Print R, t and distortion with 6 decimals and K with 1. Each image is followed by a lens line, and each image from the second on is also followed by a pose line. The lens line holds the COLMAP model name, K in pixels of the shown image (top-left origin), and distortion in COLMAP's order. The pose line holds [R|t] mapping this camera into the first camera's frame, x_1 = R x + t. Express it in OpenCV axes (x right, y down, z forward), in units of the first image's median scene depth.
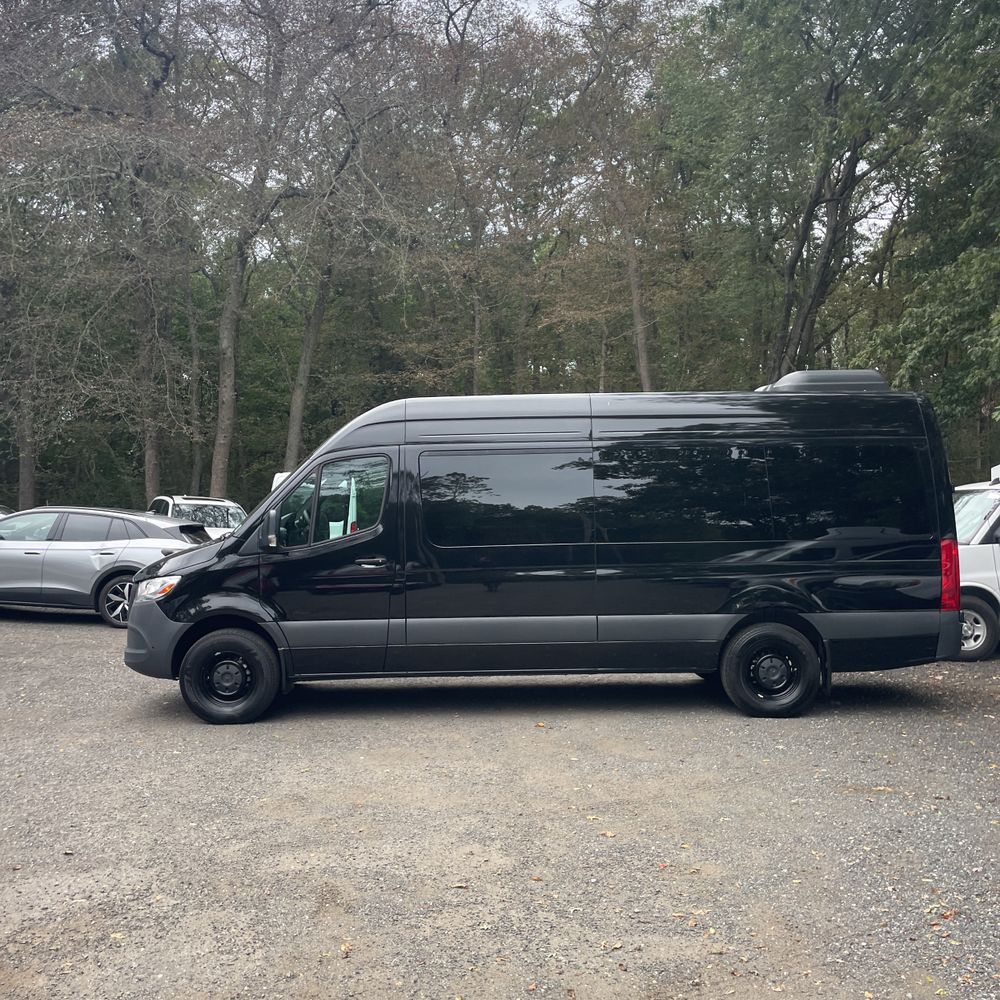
lens RADIAL K [[1029.1, 0, 487.3], [0, 1029.1, 509.7], [0, 0, 1]] dist [0.103430, -0.143752]
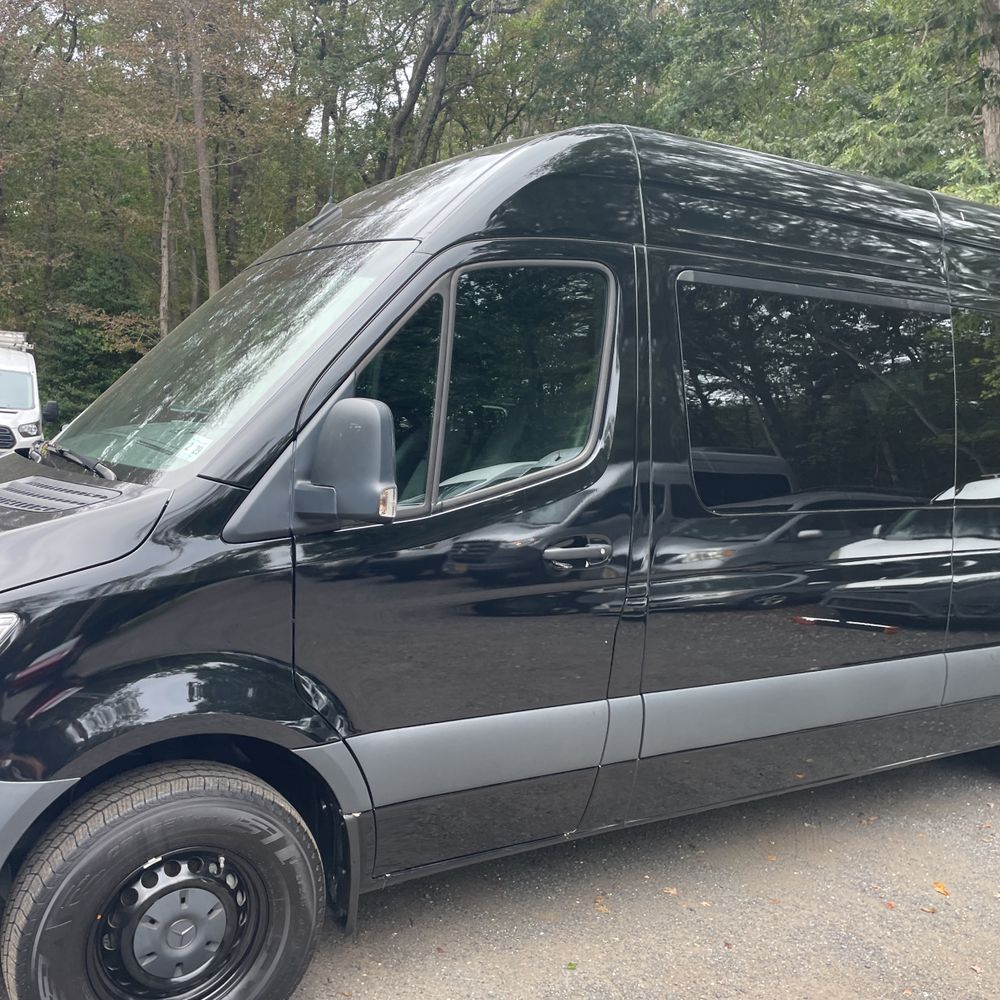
lens RADIAL K [[1029.1, 0, 487.3], [0, 1029.1, 509.7], [0, 0, 1]] dist [0.103430, -0.143752]
pose [[0.844105, -0.004177, 0.536161, -0.262418], [-0.051626, 0.994690, 0.089027, 0.003021], [-0.533686, -0.102828, 0.839408, 0.540930]]
